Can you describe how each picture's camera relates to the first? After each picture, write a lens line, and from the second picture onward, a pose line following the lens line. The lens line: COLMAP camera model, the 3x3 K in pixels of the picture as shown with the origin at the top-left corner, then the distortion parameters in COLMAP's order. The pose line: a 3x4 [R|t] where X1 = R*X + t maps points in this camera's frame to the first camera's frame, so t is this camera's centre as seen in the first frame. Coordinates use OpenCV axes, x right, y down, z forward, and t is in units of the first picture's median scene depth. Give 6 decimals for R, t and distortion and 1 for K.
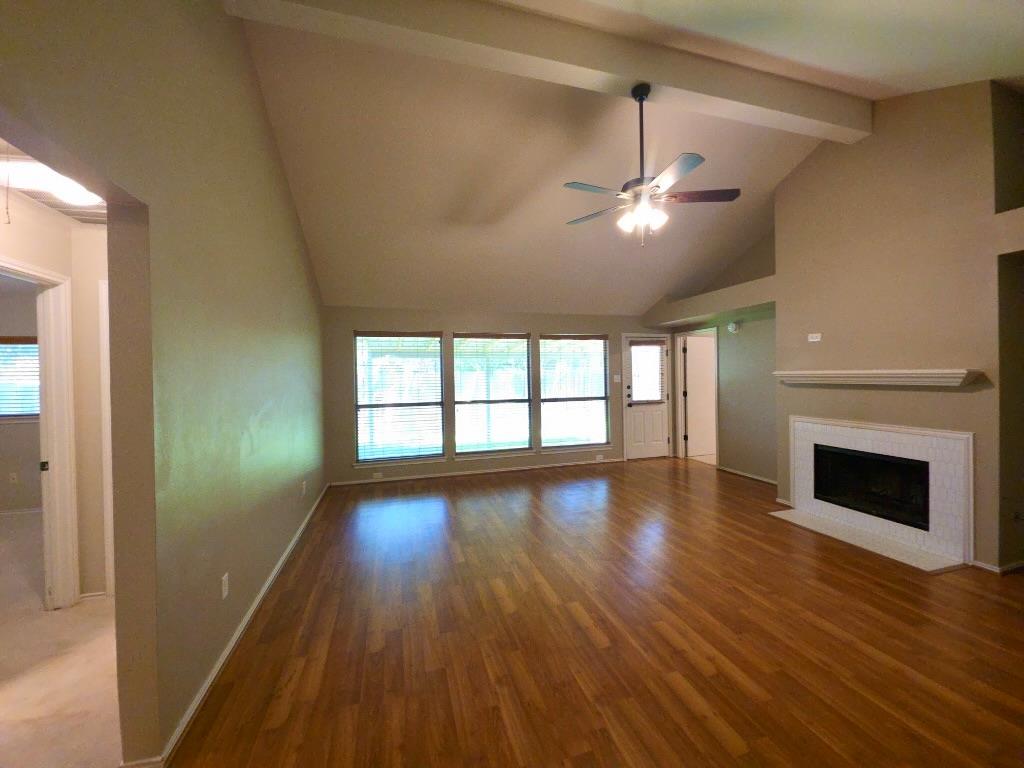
lens RADIAL K [[405.0, 0, 517.1], [0, 405.0, 377.2], [0, 0, 1]] dist [0.012896, -0.007913]
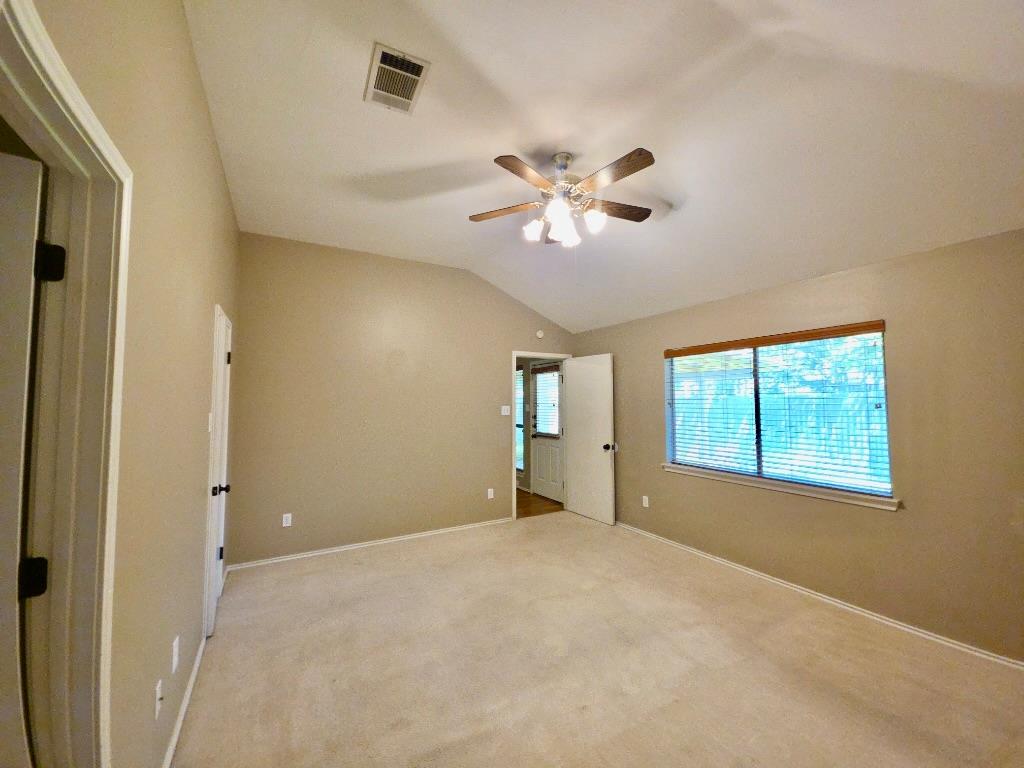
lens RADIAL K [[405.0, 0, 517.1], [0, 405.0, 377.2], [0, 0, 1]] dist [0.012896, -0.007913]
pose [[0.238893, -0.033934, -0.970453, 1.205443], [0.023625, 0.999296, -0.029127, -0.044361], [0.970759, -0.015968, 0.239526, 0.728025]]
